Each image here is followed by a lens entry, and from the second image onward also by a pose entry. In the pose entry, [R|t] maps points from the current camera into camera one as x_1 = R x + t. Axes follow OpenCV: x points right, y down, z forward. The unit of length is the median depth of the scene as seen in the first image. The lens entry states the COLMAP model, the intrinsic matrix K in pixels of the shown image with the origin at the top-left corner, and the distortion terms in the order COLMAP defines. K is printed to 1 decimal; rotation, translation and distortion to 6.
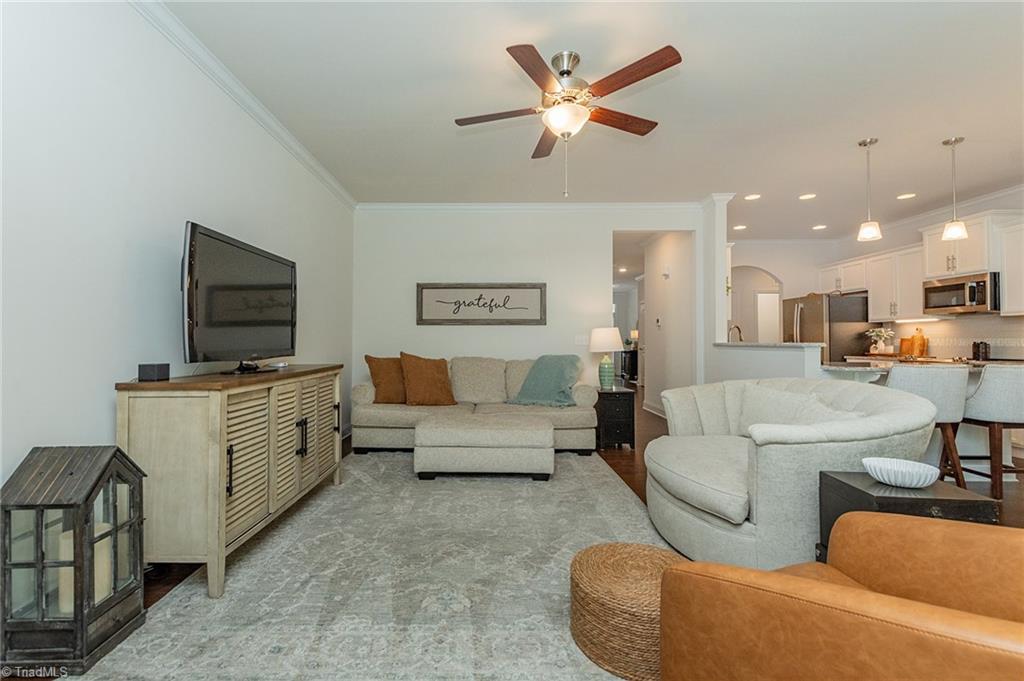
lens RADIAL K [[469.6, 0, 512.0], [0, 469.6, 340.5], [0, 0, 1]] dist [-0.000049, -0.000069]
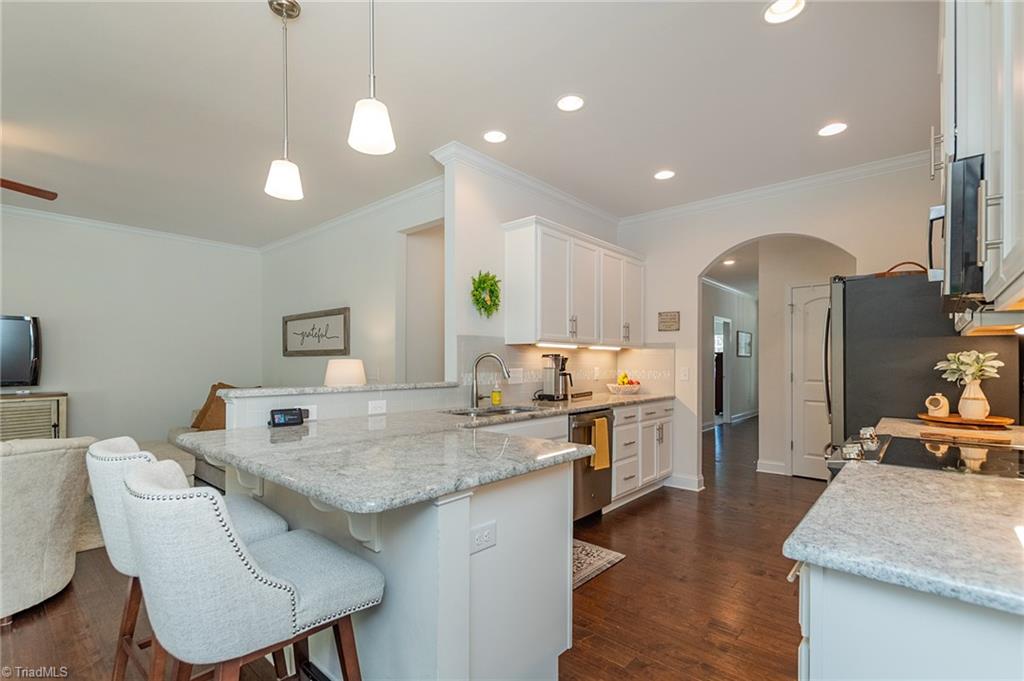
lens RADIAL K [[469.6, 0, 512.0], [0, 469.6, 340.5], [0, 0, 1]] dist [-0.000049, -0.000069]
pose [[0.737980, -0.027821, -0.674249, 0.886869], [0.010193, 0.999495, -0.030085, -0.030844], [0.674746, 0.015330, 0.737891, 0.563003]]
